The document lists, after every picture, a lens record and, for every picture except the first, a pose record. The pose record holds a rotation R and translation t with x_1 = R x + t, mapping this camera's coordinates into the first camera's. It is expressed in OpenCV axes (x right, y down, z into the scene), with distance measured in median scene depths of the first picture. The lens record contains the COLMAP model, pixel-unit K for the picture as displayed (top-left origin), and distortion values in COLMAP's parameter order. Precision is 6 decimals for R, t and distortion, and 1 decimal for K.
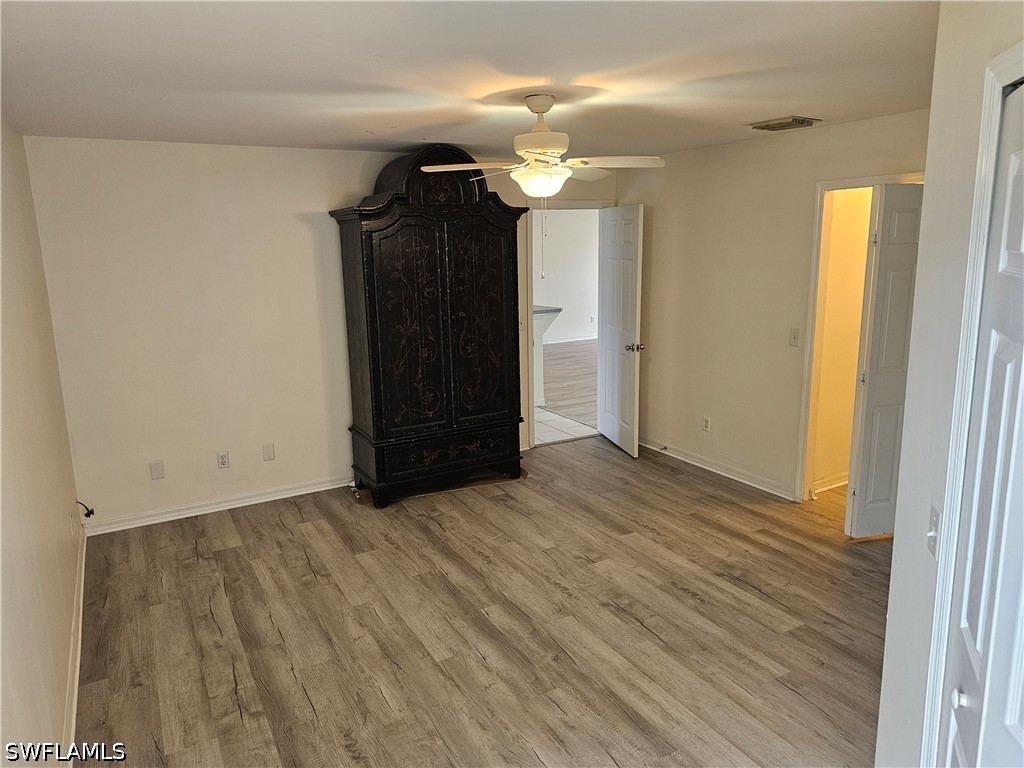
lens RADIAL K [[691.0, 0, 504.8], [0, 691.0, 379.7], [0, 0, 1]] dist [0.005360, 0.000077]
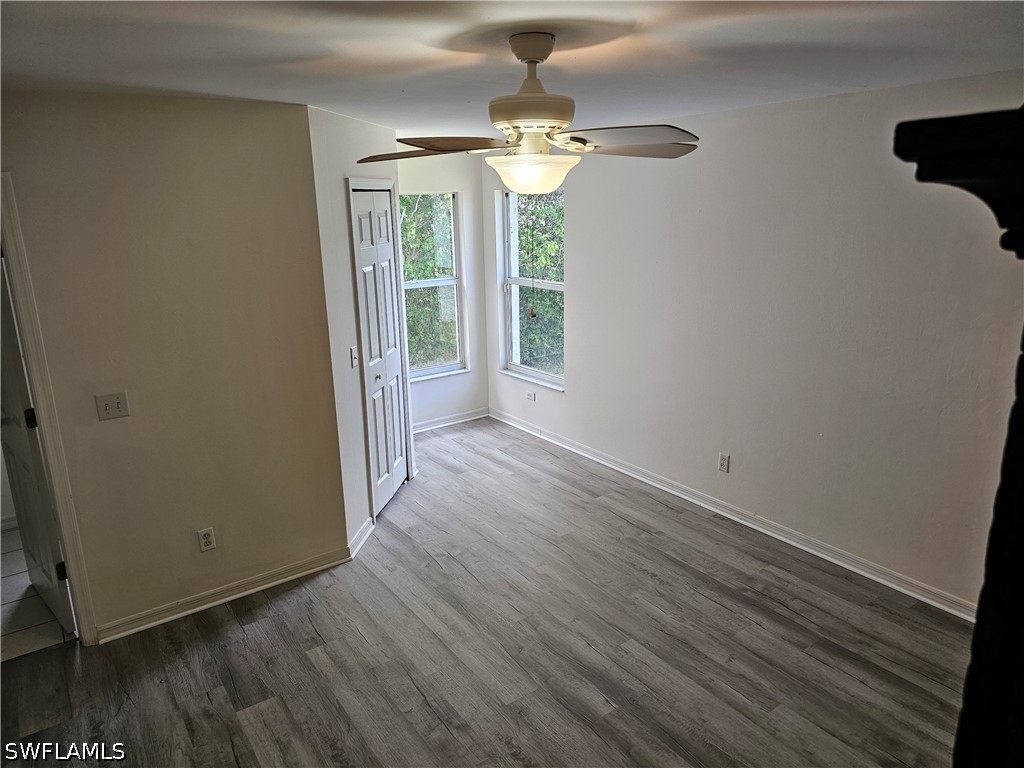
lens RADIAL K [[691.0, 0, 508.7], [0, 691.0, 386.3], [0, 0, 1]] dist [0.005360, 0.000077]
pose [[-0.993211, 0.072236, -0.091177, 0.158714], [0.023744, 0.893213, 0.449007, -0.419869], [0.113875, 0.443794, -0.888864, 1.761364]]
